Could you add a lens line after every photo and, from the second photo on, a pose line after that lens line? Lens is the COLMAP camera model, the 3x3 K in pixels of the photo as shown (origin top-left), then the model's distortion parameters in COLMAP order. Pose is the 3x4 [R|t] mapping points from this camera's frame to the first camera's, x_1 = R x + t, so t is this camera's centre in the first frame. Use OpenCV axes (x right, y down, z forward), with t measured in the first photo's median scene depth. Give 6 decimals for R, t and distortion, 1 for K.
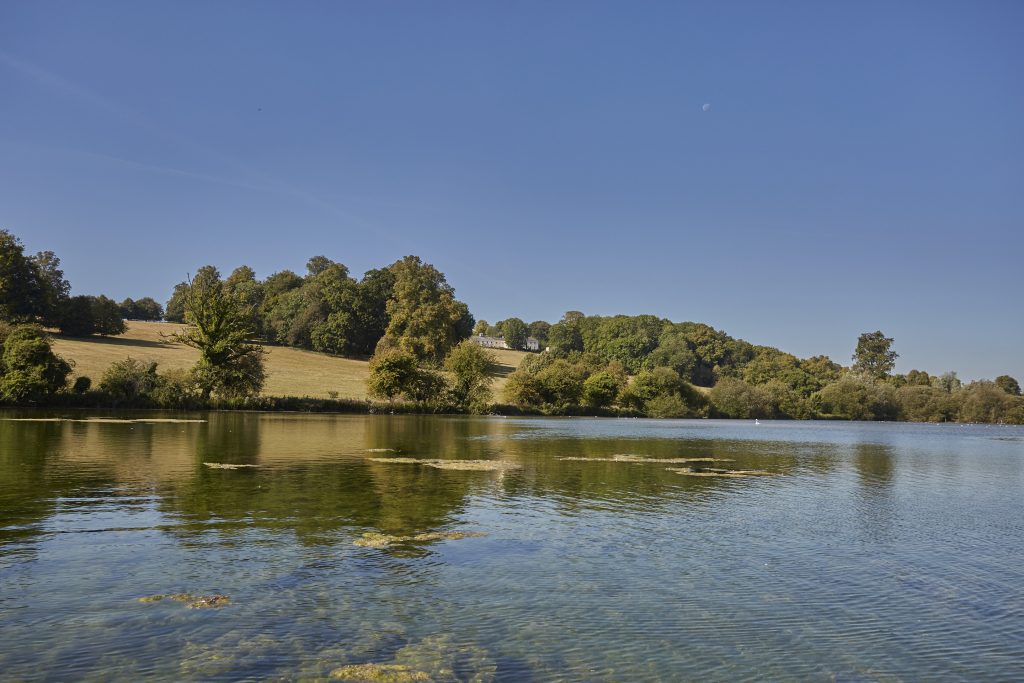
lens RADIAL K [[770.3, 0, 498.3], [0, 770.3, 342.1], [0, 0, 1]] dist [-0.011154, 0.055987]
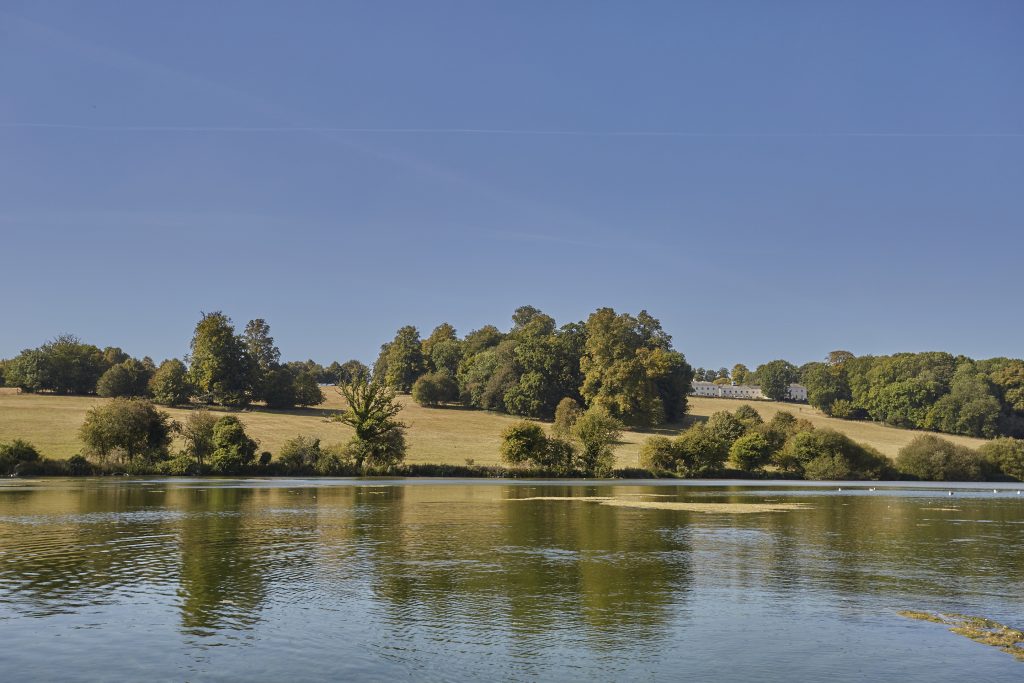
lens RADIAL K [[939.1, 0, 512.0], [0, 939.1, 341.5], [0, 0, 1]] dist [0.004317, 0.121769]
pose [[0.962667, -0.051685, -0.265706, 0.081013], [0.036862, 0.997489, -0.060479, -0.008223], [0.268165, 0.048426, 0.962155, -0.117875]]
